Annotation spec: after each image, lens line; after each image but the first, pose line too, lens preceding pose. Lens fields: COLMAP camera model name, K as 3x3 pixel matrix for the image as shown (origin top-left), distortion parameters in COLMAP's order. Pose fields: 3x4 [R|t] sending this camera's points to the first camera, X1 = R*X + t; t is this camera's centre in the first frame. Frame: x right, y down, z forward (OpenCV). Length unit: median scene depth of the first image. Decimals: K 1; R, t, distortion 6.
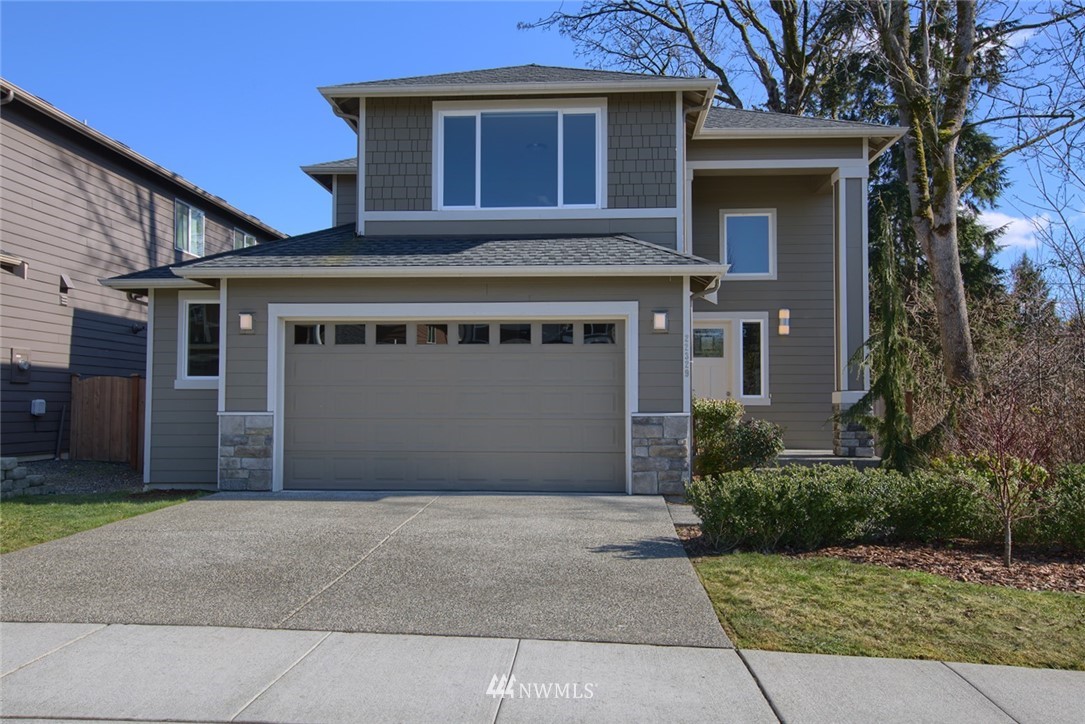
lens RADIAL K [[871.6, 0, 541.6], [0, 871.6, 356.8], [0, 0, 1]] dist [0.057491, 0.007539]
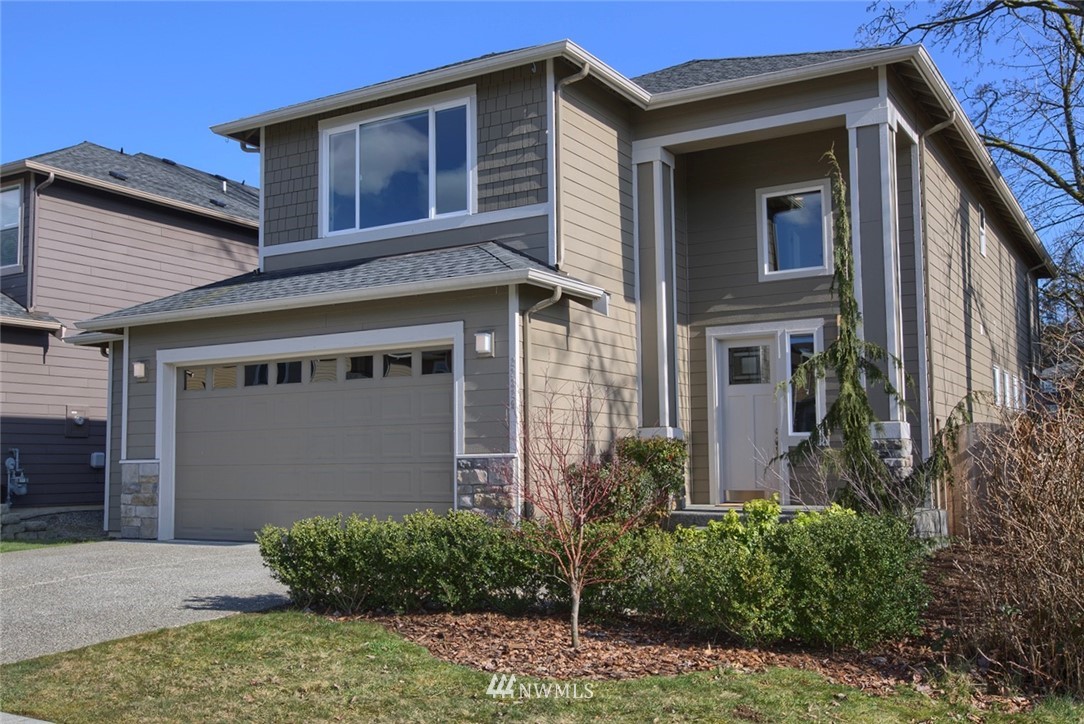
lens RADIAL K [[1046.4, 0, 542.5], [0, 1046.4, 368.7], [0, 0, 1]] dist [0.066286, 0.000000]
pose [[0.886728, -0.053218, -0.459218, 0.587290], [0.037870, 0.998375, -0.042576, 0.025847], [0.460738, 0.020363, 0.887303, 0.130594]]
